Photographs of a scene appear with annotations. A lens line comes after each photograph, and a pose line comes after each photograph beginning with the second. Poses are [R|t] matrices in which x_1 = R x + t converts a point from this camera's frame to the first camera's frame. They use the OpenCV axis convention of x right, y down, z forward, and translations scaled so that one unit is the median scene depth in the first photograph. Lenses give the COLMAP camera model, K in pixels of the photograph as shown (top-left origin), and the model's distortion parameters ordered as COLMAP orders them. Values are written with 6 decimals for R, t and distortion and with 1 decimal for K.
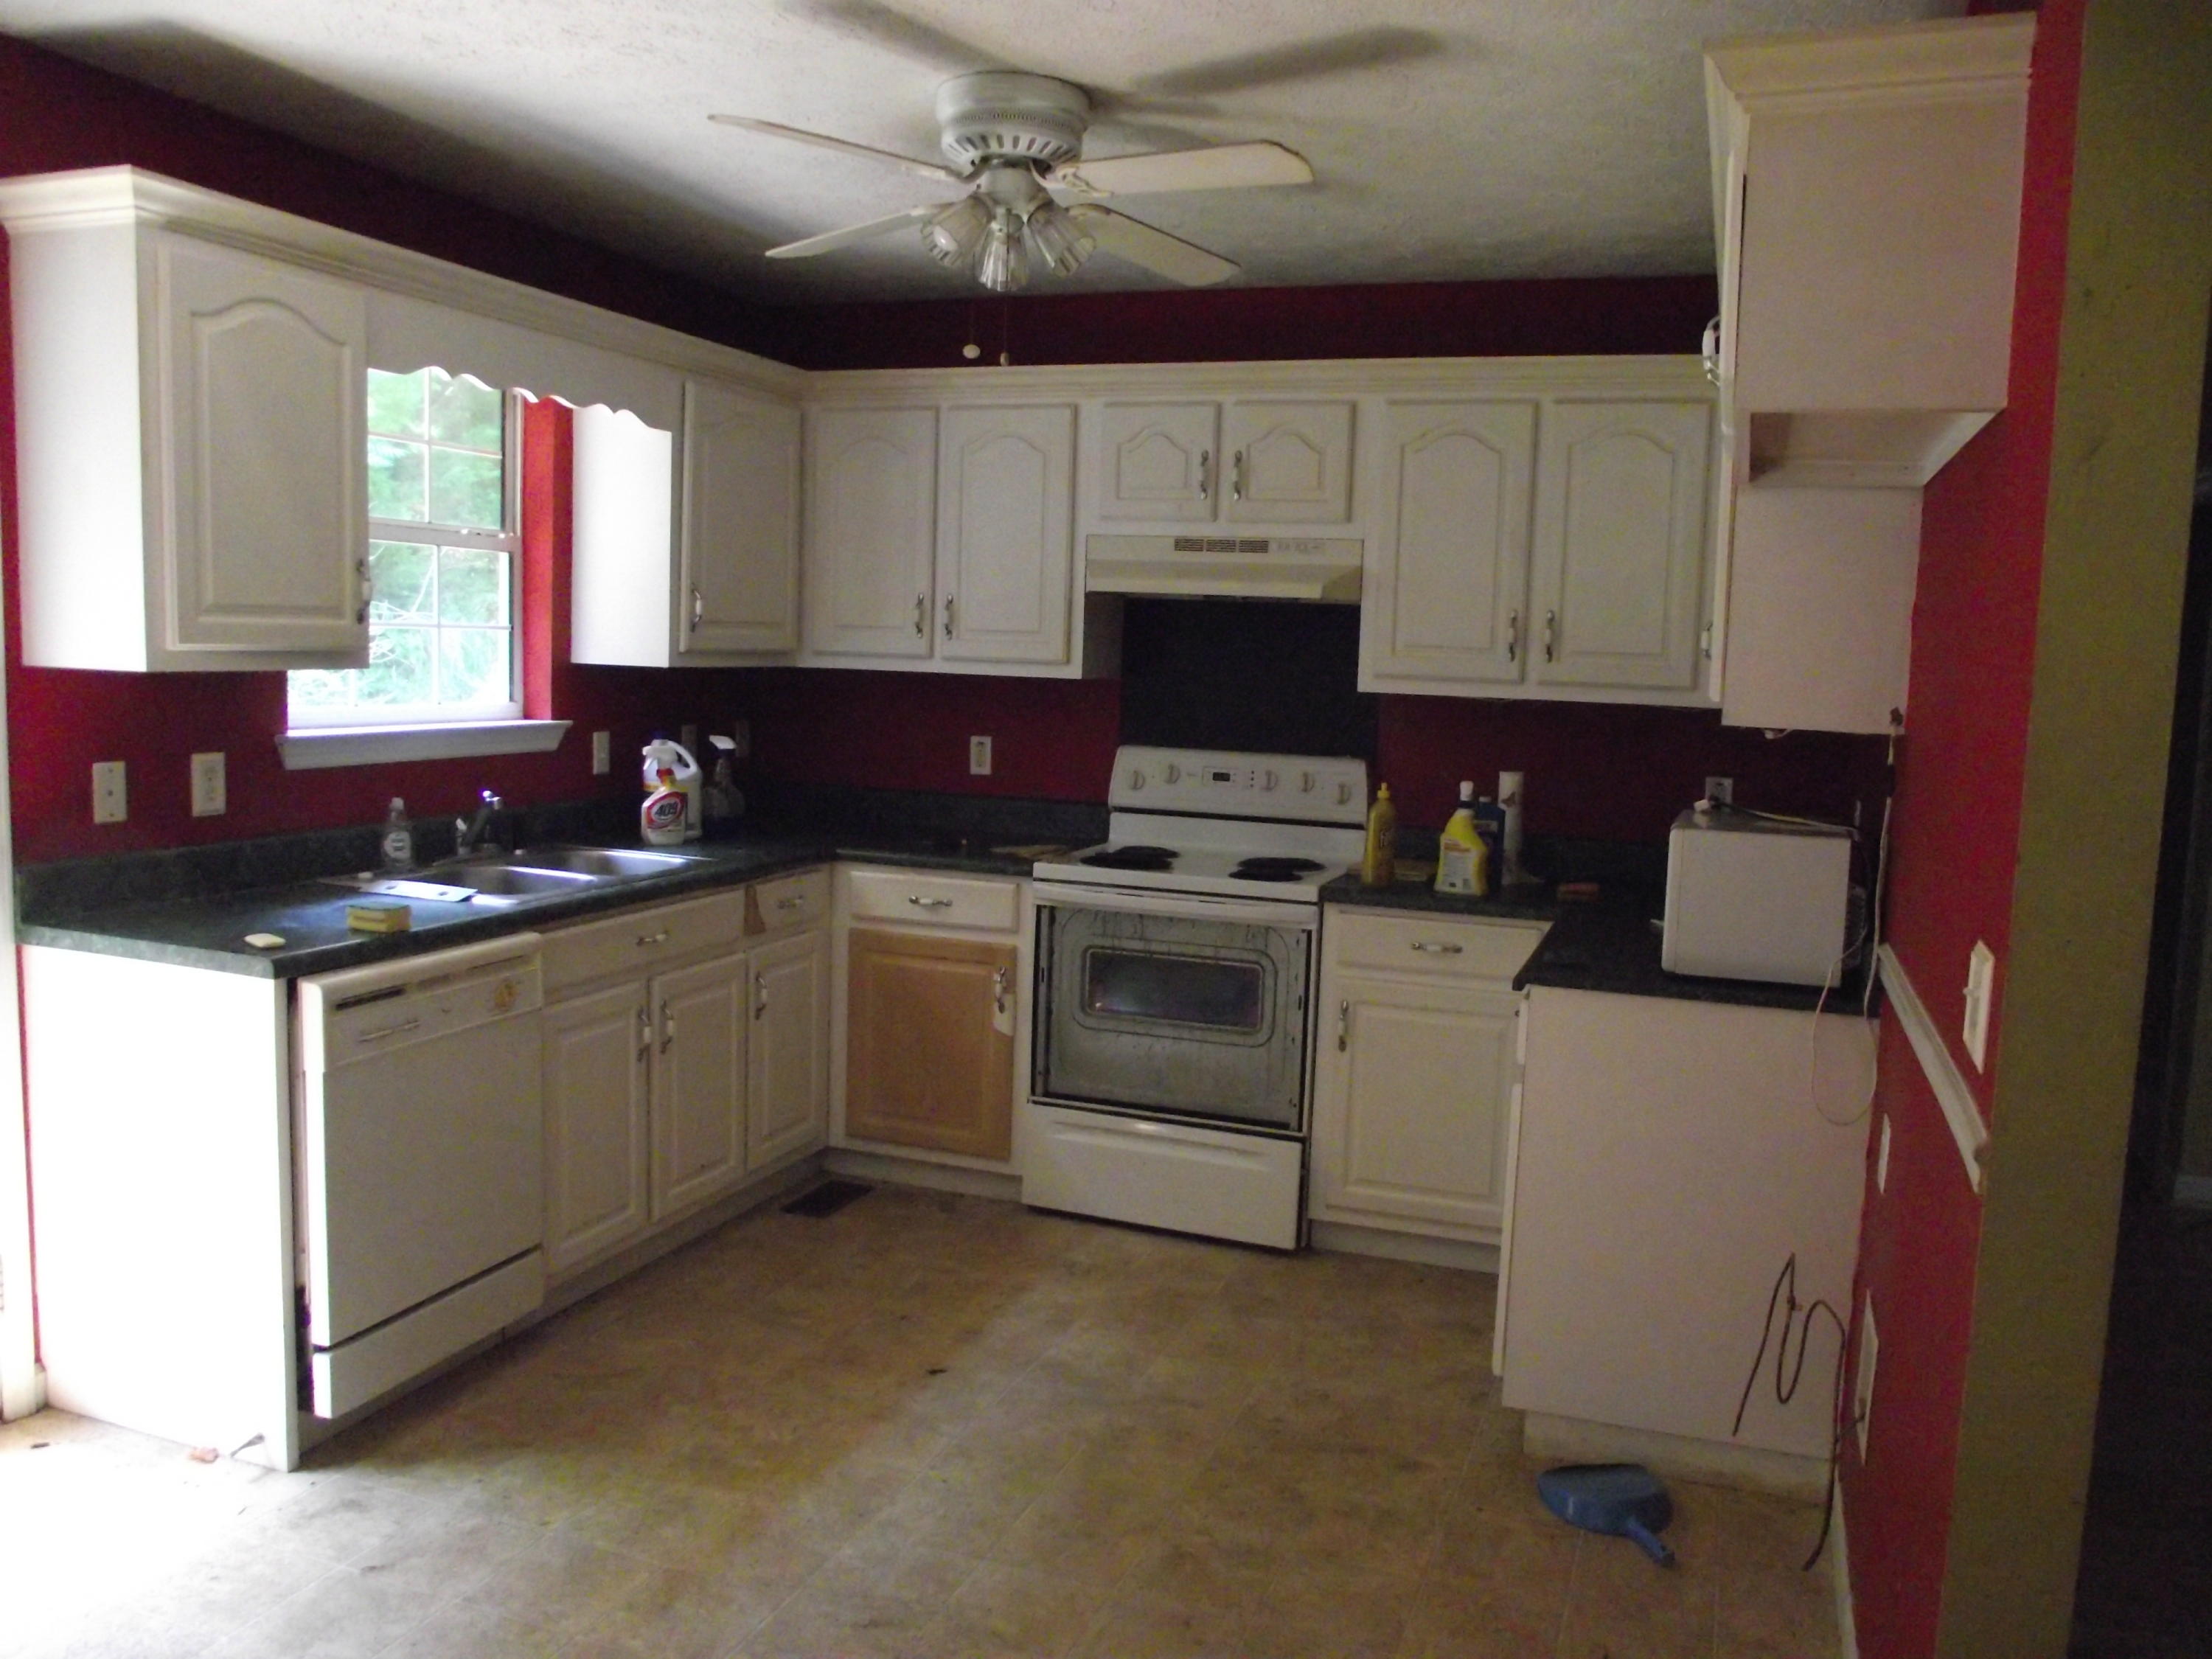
lens RADIAL K [[1735.9, 0, 1106.0], [0, 1735.9, 829.5], [0, 0, 1]] dist [-0.114535, 0.199300]
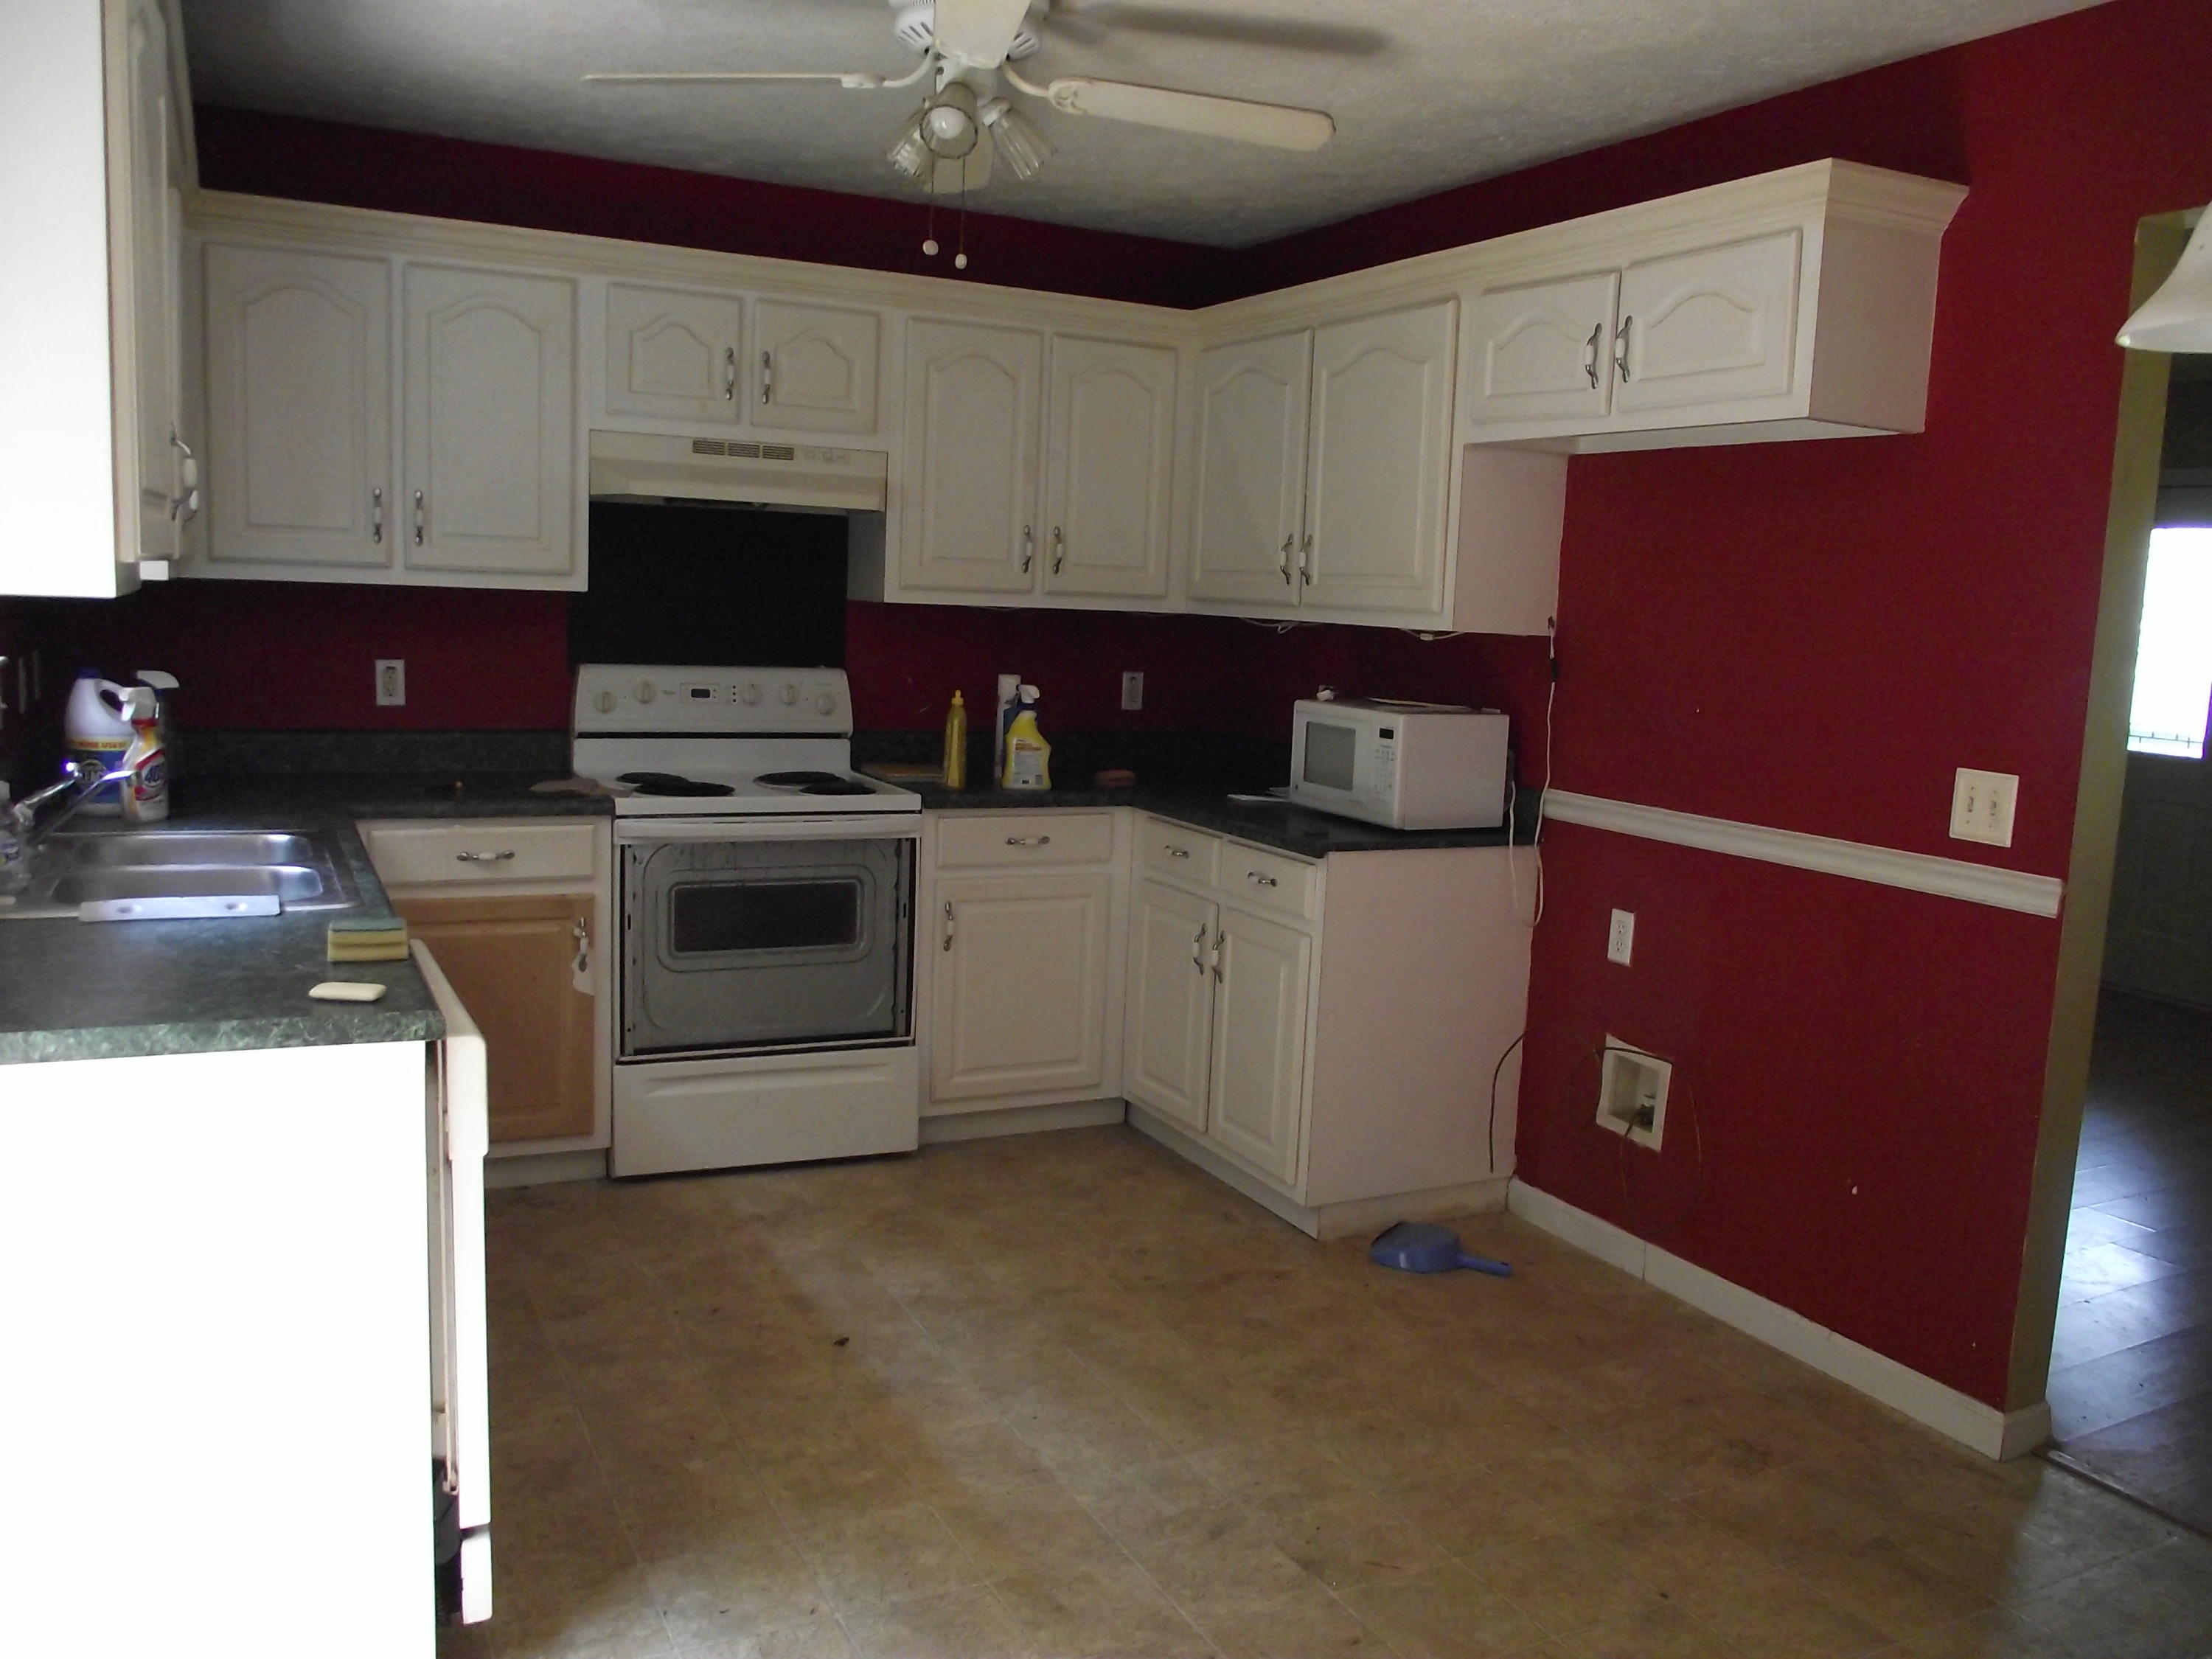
lens RADIAL K [[1735.9, 0, 1106.0], [0, 1735.9, 829.5], [0, 0, 1]] dist [-0.114535, 0.199300]
pose [[0.682663, -0.103304, 0.723395, -0.529093], [0.058731, 0.994511, 0.086597, -0.027961], [-0.728370, -0.016631, 0.684982, 0.212163]]
